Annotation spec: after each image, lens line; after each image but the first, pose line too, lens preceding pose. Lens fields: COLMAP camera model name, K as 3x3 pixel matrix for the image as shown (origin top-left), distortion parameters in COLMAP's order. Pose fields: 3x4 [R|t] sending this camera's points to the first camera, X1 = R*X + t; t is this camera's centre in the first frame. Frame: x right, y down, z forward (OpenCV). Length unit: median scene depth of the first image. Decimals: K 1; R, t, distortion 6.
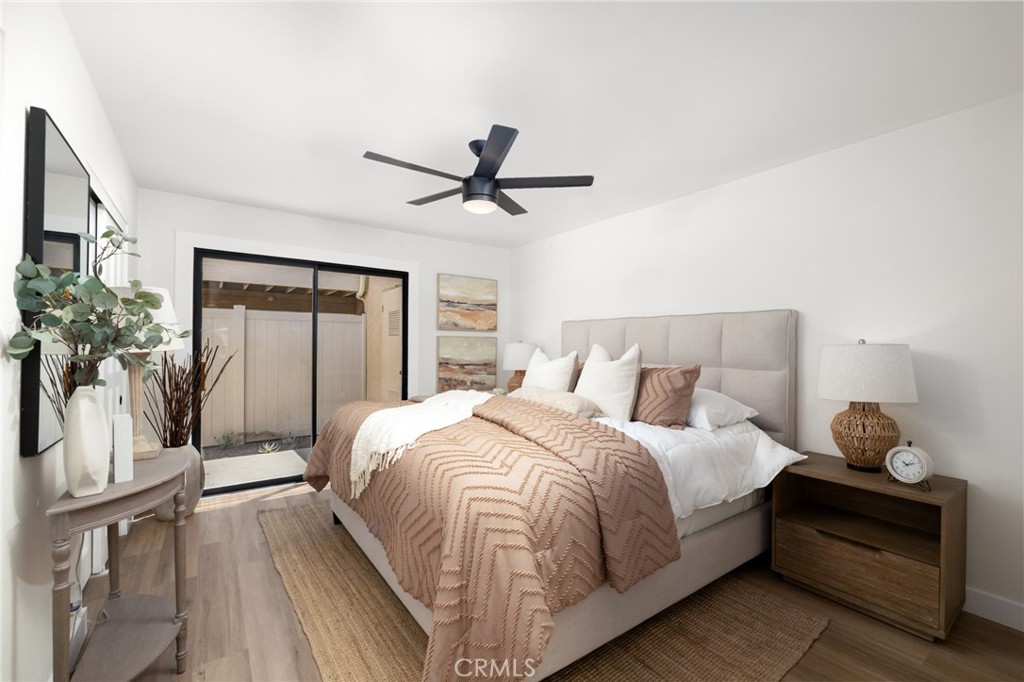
lens RADIAL K [[426.2, 0, 512.3], [0, 426.2, 342.8], [0, 0, 1]] dist [-0.000564, -0.000390]
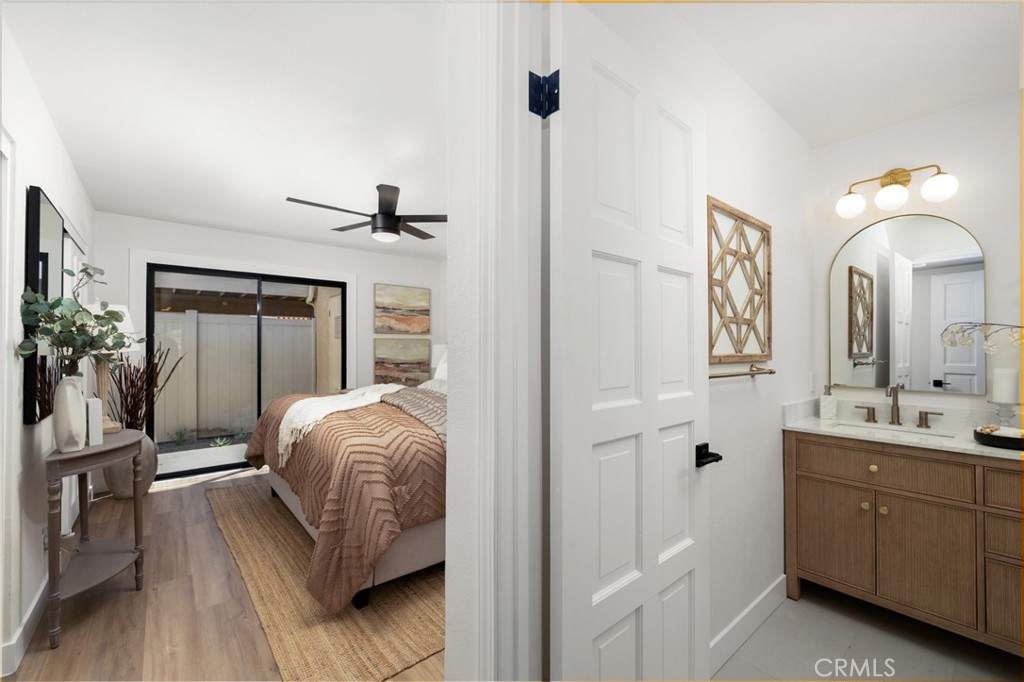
lens RADIAL K [[426.2, 0, 512.1], [0, 426.2, 343.3], [0, 0, 1]] dist [-0.000564, -0.000390]
pose [[0.997700, -0.005972, 0.067521, 0.183335], [0.006010, 0.999982, -0.000365, -0.000583], [-0.067518, 0.000770, 0.997718, -0.248508]]
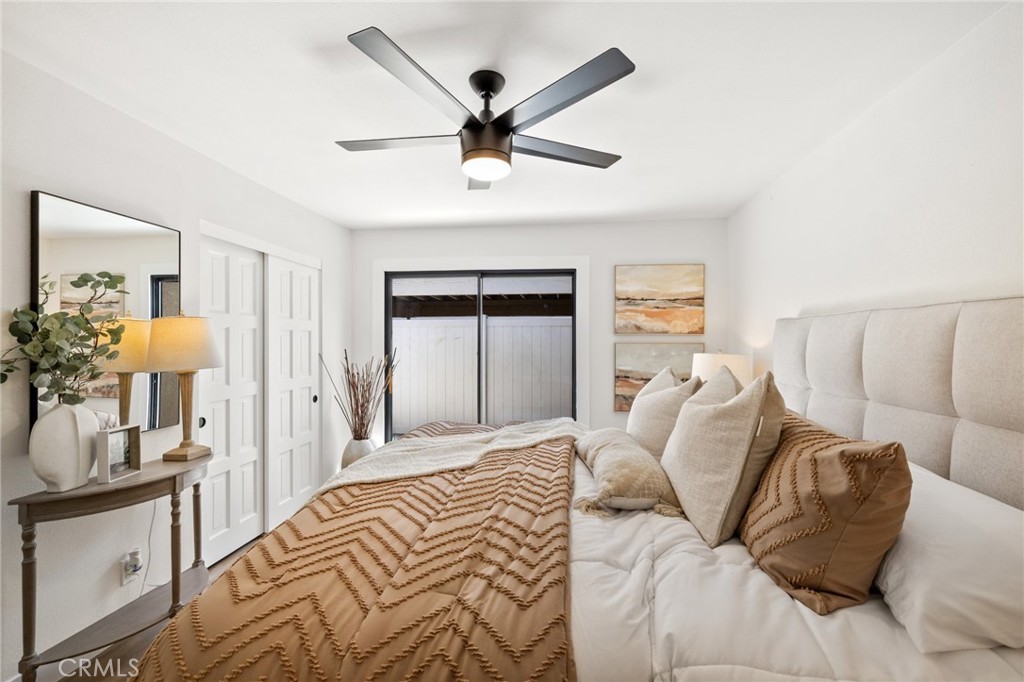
lens RADIAL K [[426.2, 0, 517.2], [0, 426.2, 344.5], [0, 0, 1]] dist [-0.000564, -0.000390]
pose [[0.739864, -0.001496, -0.672755, 0.373350], [0.007939, 0.999947, 0.006507, -0.030888], [0.672710, -0.010155, 0.739836, 0.446001]]
